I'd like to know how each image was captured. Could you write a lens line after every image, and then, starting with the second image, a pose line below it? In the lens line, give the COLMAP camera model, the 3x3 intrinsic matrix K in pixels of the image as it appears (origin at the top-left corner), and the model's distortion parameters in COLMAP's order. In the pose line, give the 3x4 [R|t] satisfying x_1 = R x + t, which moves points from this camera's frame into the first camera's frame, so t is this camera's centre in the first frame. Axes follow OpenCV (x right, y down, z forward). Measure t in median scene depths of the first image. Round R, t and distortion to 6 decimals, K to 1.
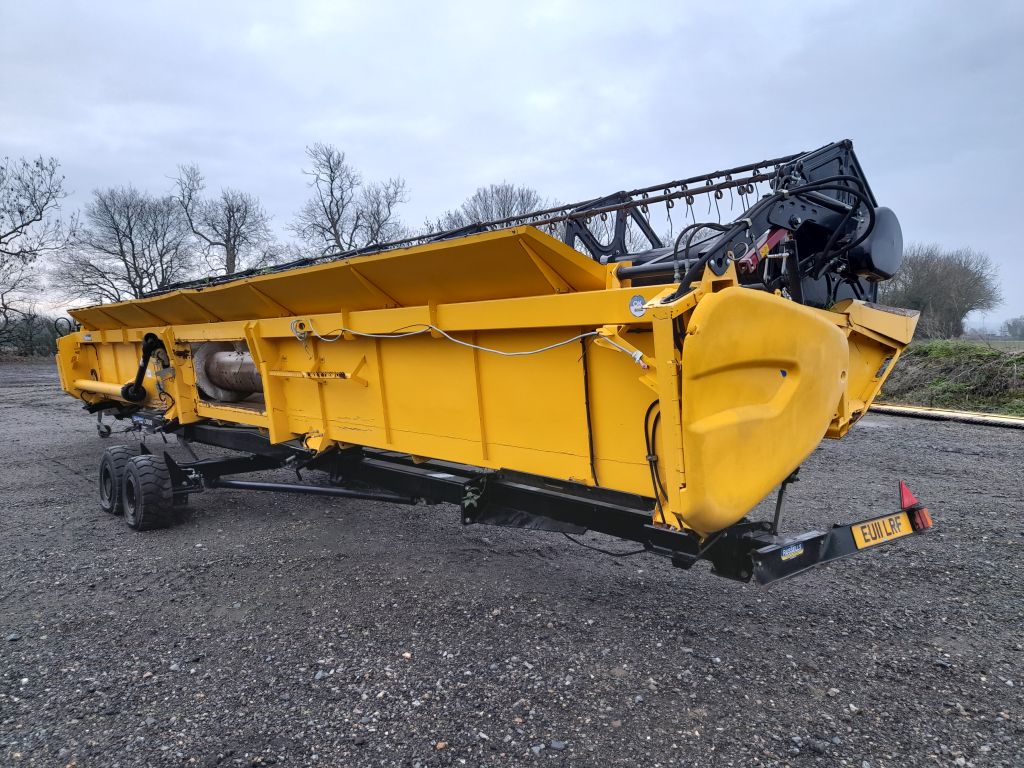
lens RADIAL K [[730.7, 0, 512.0], [0, 730.7, 384.0], [0, 0, 1]] dist [0.059467, -0.049248]
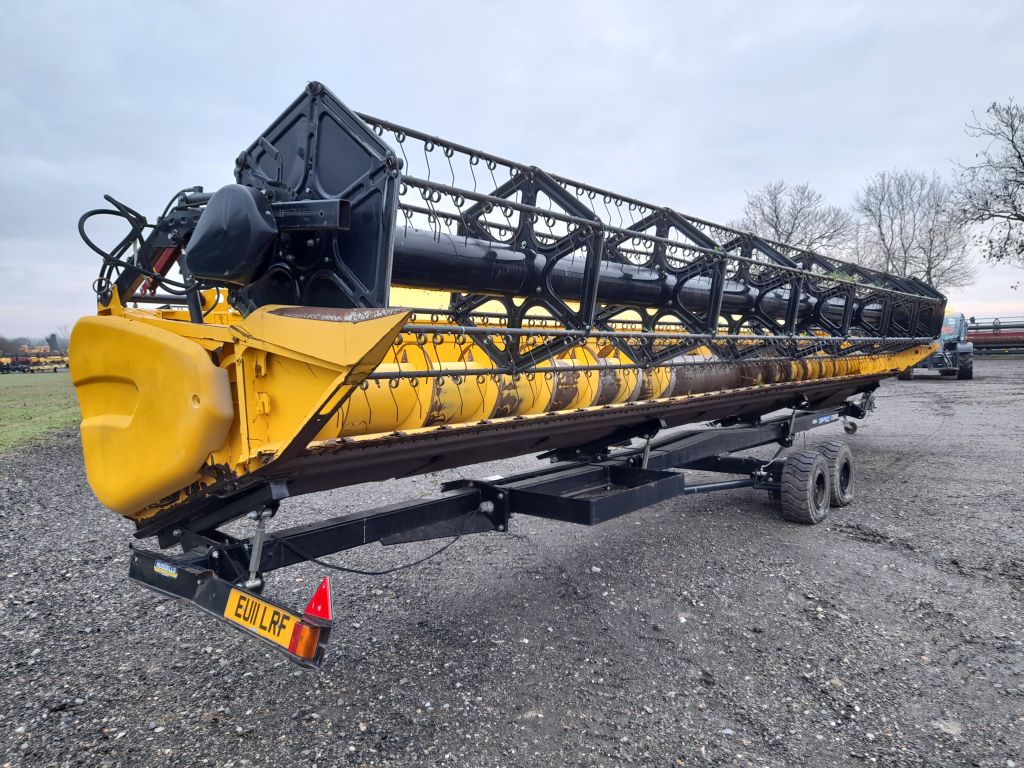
lens RADIAL K [[730.7, 0, 512.0], [0, 730.7, 384.0], [0, 0, 1]] dist [0.059467, -0.049248]
pose [[0.196988, 0.055051, -0.978859, 1.423284], [-0.046547, 0.997822, 0.046750, -0.091729], [0.979300, 0.036354, 0.199122, 1.233942]]
